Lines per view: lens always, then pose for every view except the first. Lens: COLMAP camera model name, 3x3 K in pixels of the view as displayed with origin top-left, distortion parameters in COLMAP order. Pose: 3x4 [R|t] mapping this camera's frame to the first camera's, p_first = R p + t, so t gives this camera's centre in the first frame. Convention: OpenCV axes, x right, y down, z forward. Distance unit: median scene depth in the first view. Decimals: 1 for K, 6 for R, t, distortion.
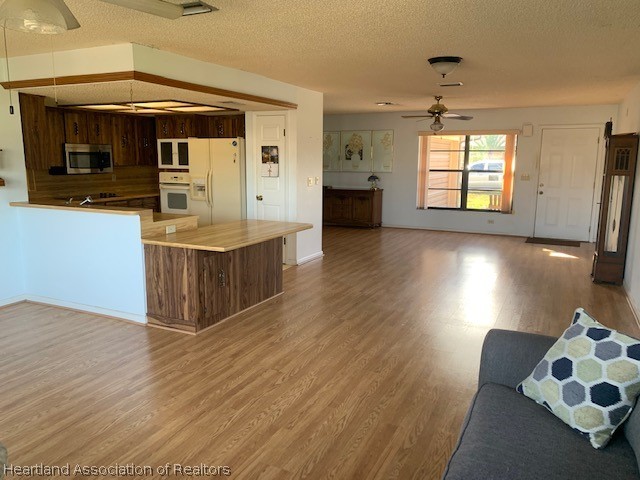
lens RADIAL K [[487.4, 0, 319.7], [0, 487.4, 237.3], [0, 0, 1]] dist [0.039824, -0.059186]
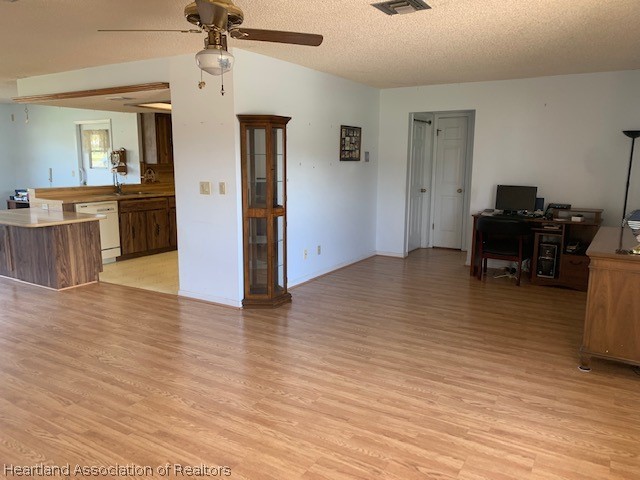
lens RADIAL K [[487.4, 0, 319.7], [0, 487.4, 237.3], [0, 0, 1]] dist [0.039824, -0.059186]
pose [[-0.093128, 0.148398, -0.984533, 0.875385], [-0.162195, 0.973360, 0.162056, -0.247832], [0.982354, 0.174778, -0.066578, 1.658757]]
